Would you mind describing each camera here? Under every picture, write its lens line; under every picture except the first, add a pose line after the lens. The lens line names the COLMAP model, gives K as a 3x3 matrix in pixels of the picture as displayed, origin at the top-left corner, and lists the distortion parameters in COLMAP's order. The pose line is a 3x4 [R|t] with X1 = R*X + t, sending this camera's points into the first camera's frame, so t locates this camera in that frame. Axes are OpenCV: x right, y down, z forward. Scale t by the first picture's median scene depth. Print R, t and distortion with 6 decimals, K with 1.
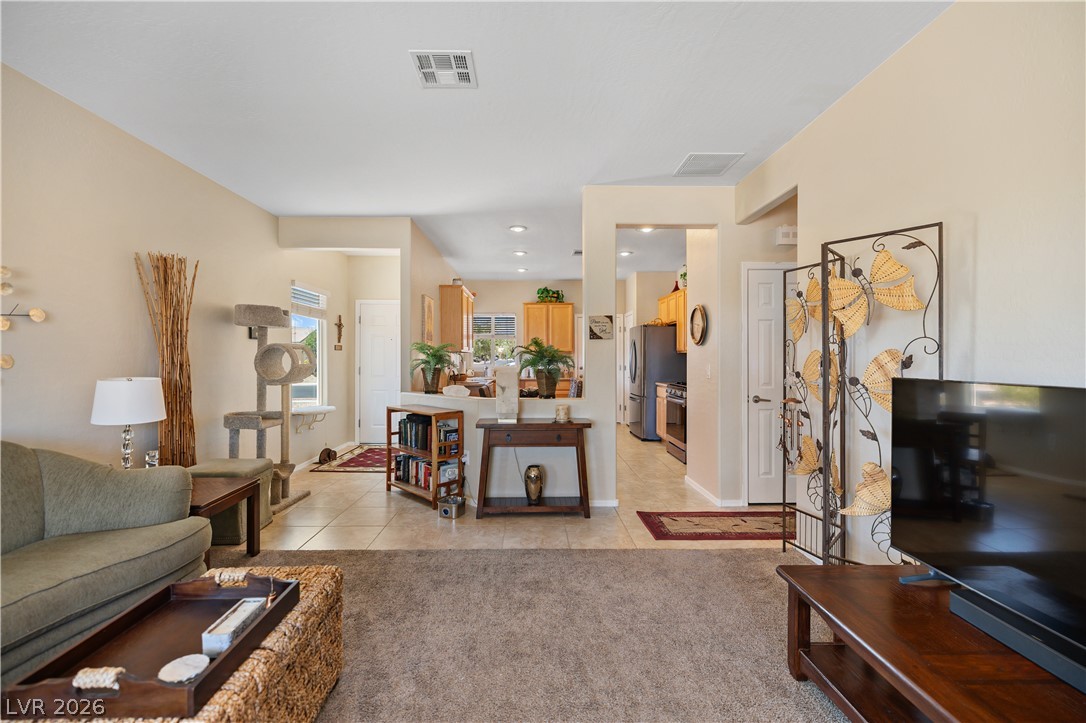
lens RADIAL K [[473.3, 0, 538.5], [0, 473.3, 357.4], [0, 0, 1]] dist [0.000721, 0.000025]
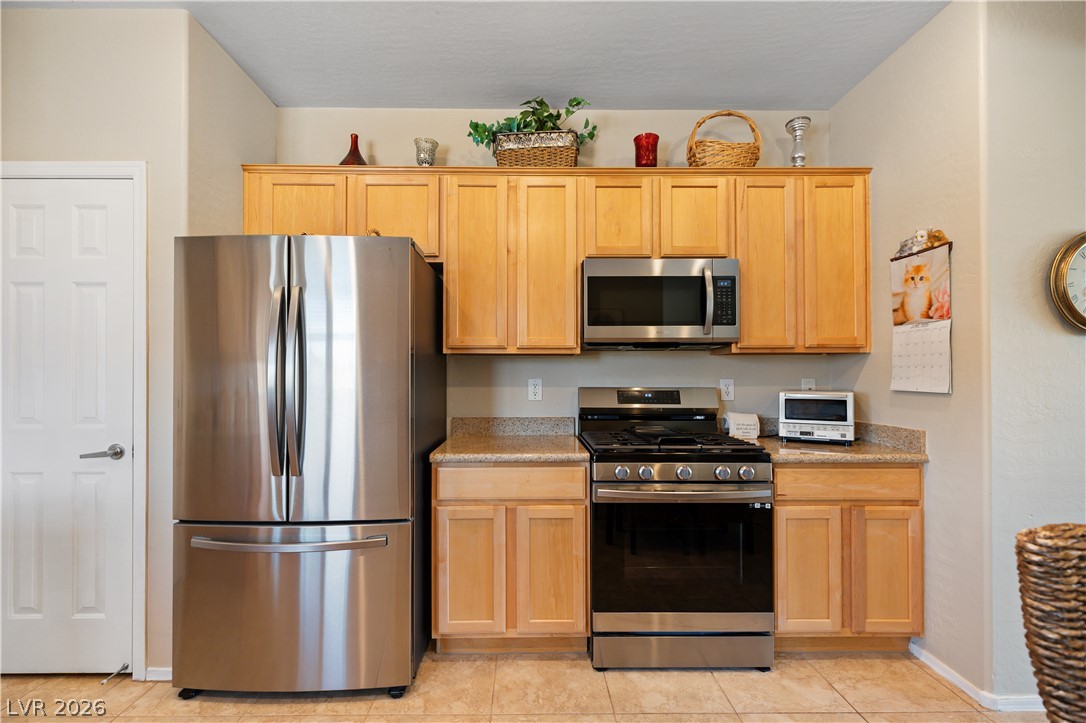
lens RADIAL K [[465.7, 0, 534.0], [0, 465.7, 369.9], [0, 0, 1]] dist [0.000253, 0.000092]
pose [[0.005162, 0.009454, 0.999942, -0.051294], [0.000976, 0.999955, -0.009459, 0.008808], [-0.999986, 0.001025, 0.005153, 1.495392]]
